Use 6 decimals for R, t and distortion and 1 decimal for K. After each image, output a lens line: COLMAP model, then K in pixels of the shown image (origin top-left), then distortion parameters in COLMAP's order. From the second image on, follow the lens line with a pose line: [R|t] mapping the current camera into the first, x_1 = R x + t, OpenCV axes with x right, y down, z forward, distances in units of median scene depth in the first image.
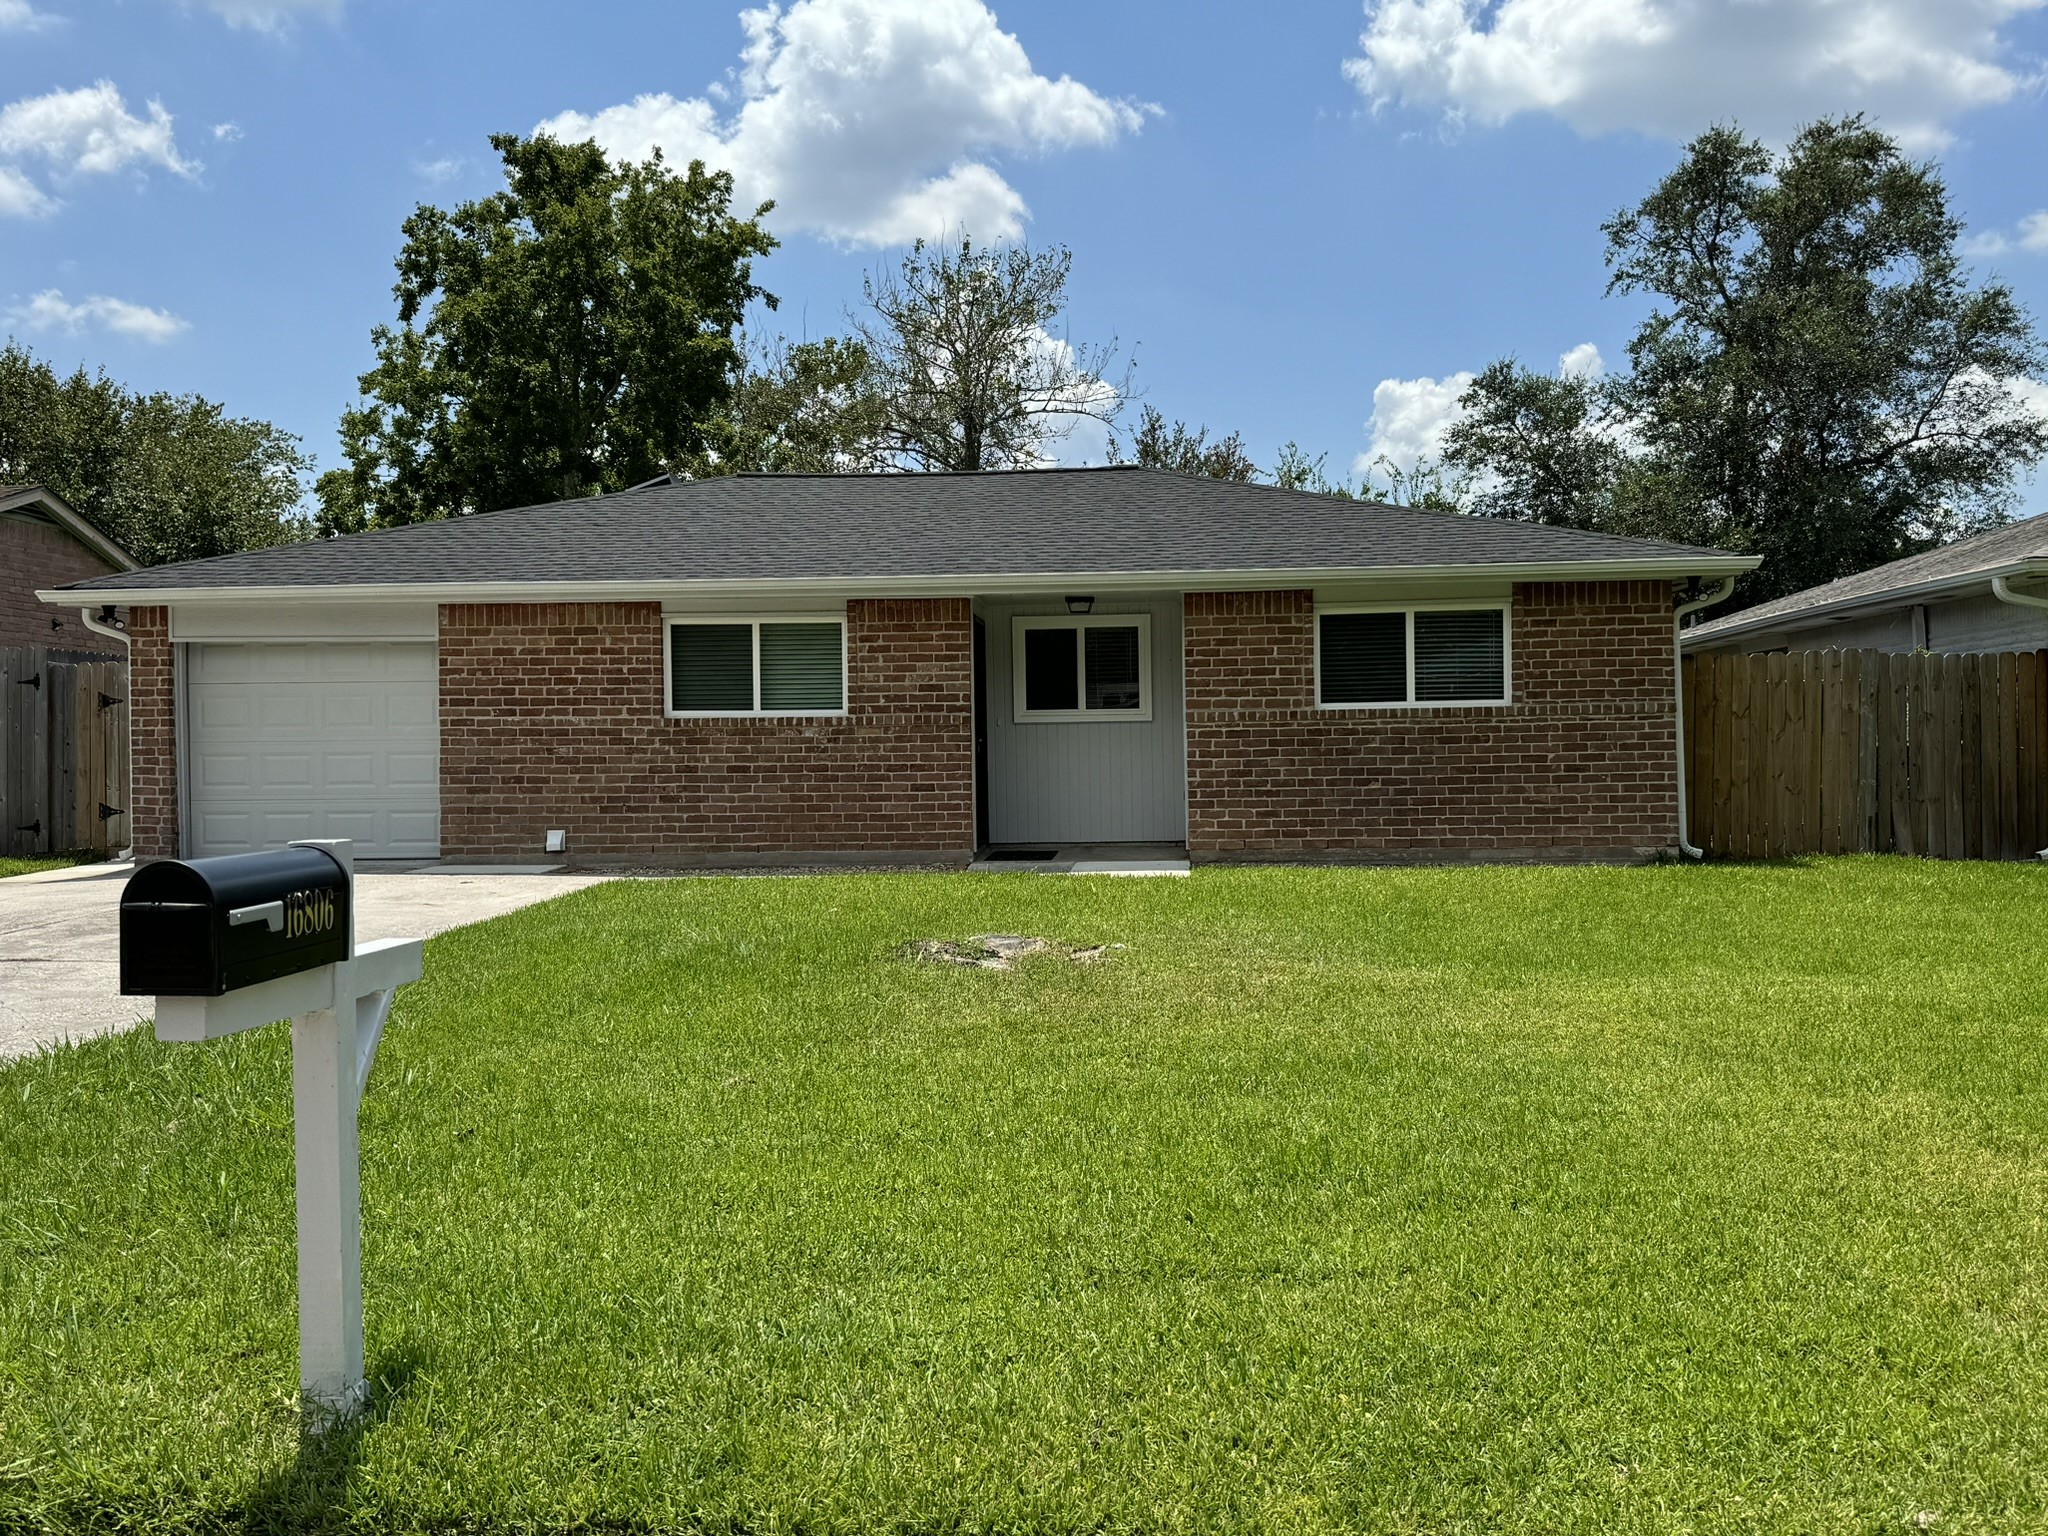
lens RADIAL K [[1790.7, 0, 1020.4], [0, 1790.7, 761.0], [0, 0, 1]] dist [0.000088, -0.000011]
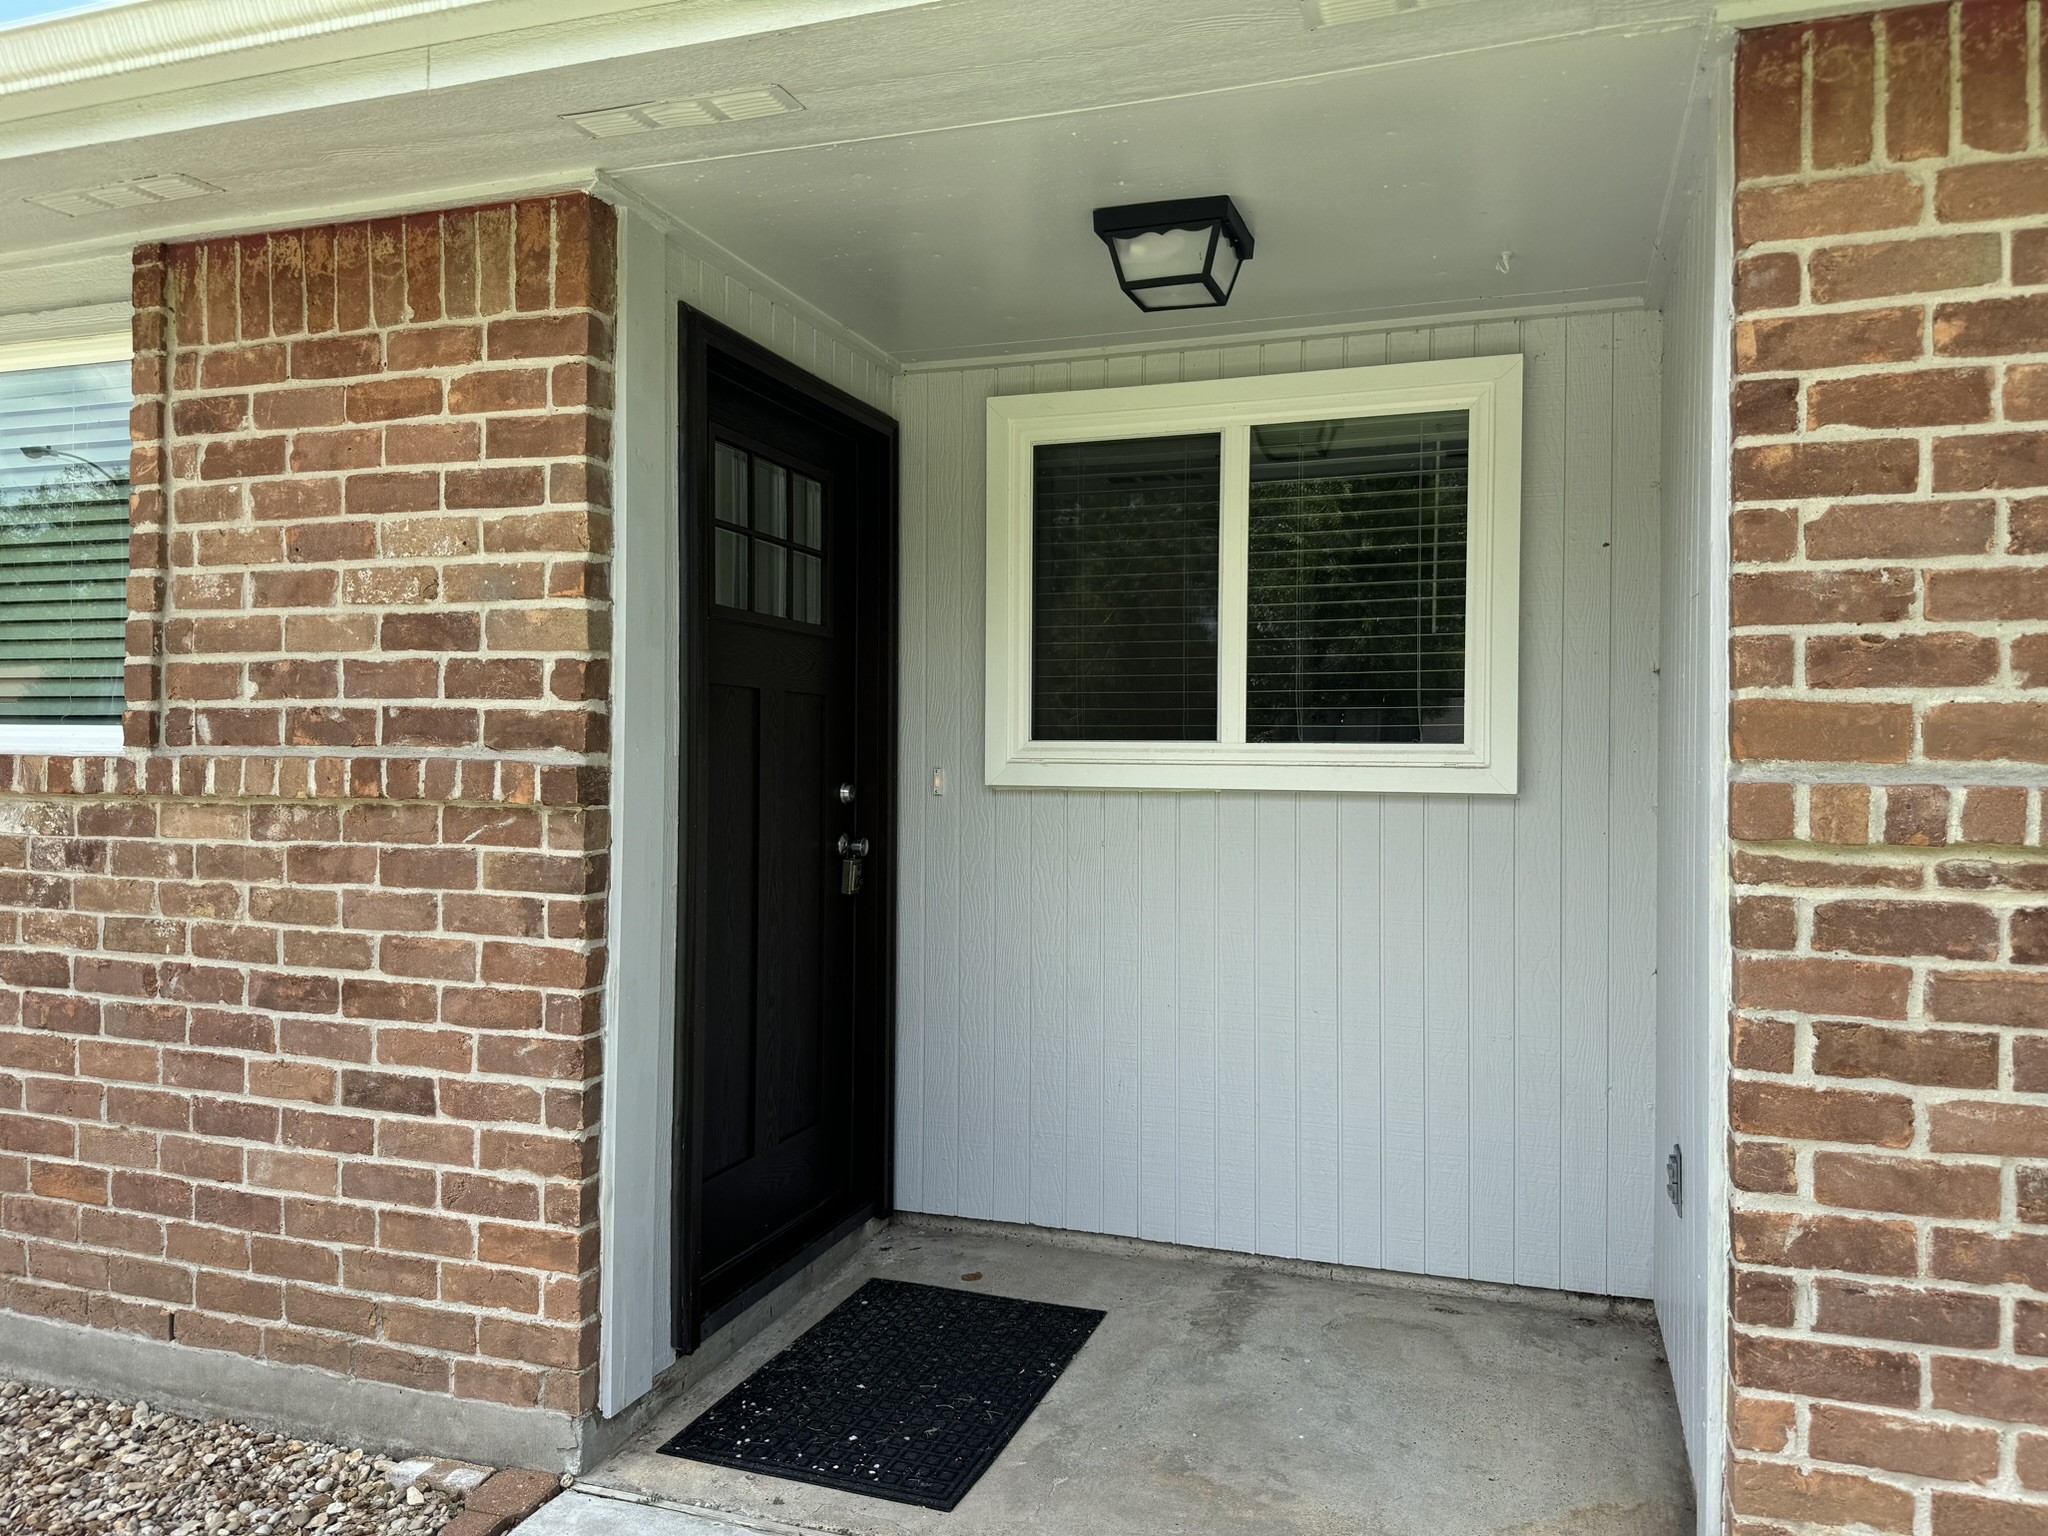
lens RADIAL K [[1432.2, 0, 1040.5], [0, 1432.2, 765.5], [0, 0, 1]] dist [0.054859, -0.066681]
pose [[0.967050, 0.025371, -0.253320, 0.064847], [-0.026722, 0.999641, -0.001893, -0.026413], [0.253181, 0.008600, 0.967381, 0.850856]]
